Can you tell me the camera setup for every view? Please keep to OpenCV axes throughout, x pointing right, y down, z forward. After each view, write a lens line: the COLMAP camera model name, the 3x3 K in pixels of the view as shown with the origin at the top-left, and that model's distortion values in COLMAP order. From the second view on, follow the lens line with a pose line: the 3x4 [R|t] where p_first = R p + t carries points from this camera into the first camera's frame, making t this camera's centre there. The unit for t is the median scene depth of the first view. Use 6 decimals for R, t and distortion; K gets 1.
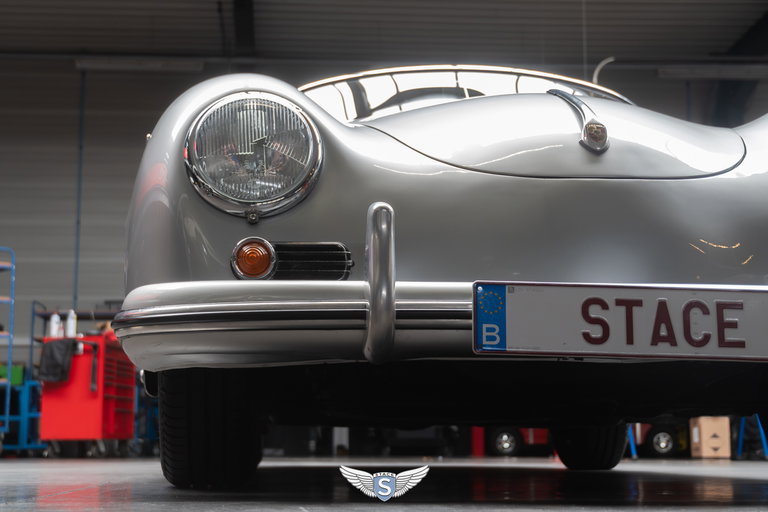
lens RADIAL K [[1254.6, 0, 344.9], [0, 1254.6, 244.1], [0, 0, 1]] dist [0.014744, 0.078281]
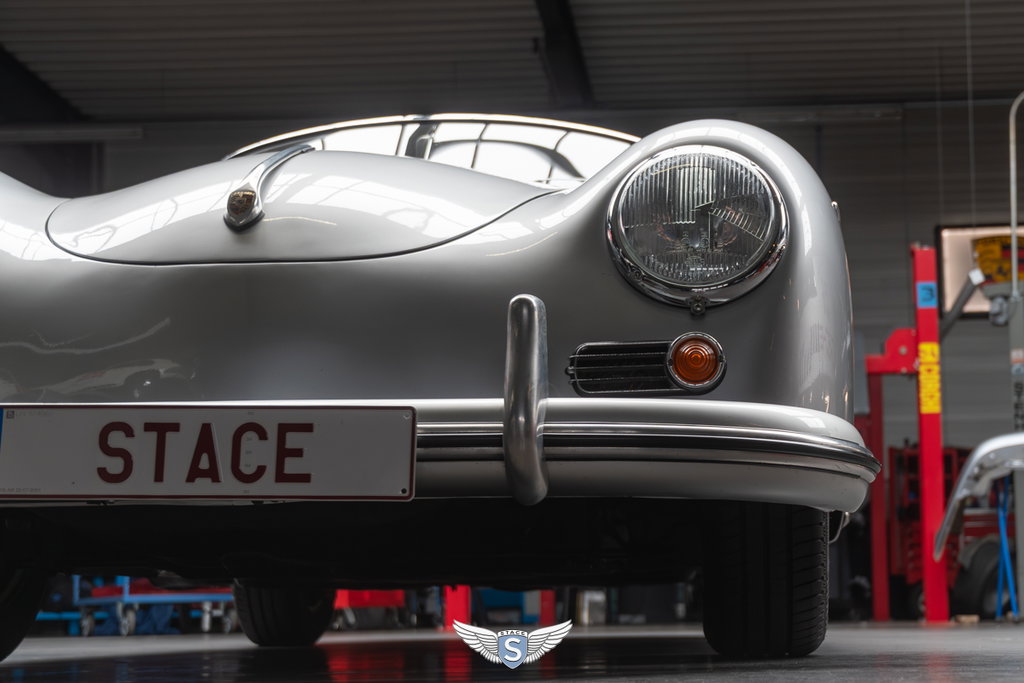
lens RADIAL K [[1627.6, 0, 650.0], [0, 1627.6, 428.8], [0, 0, 1]] dist [0.001434, 0.024536]
pose [[0.994852, -0.027507, -0.097536, 0.536604], [0.032189, 0.998387, 0.046758, 0.009762], [0.096092, -0.049657, 0.994133, 0.041305]]
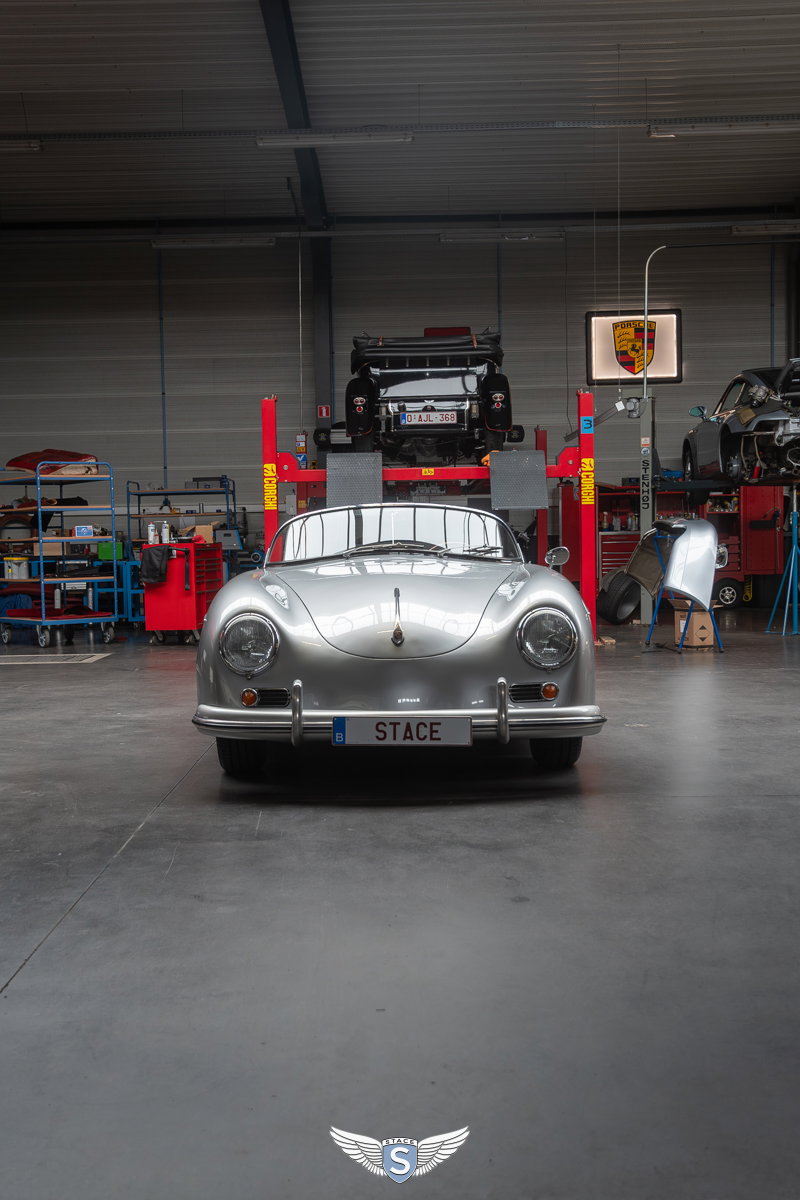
lens RADIAL K [[1388.0, 0, 362.3], [0, 1388.0, 637.8], [0, 0, 1]] dist [0.008784, 0.018300]
pose [[0.997108, -0.016592, -0.074168, 0.322419], [0.032307, 0.975852, 0.216030, -0.628857], [0.068793, -0.217801, 0.973566, -1.454387]]
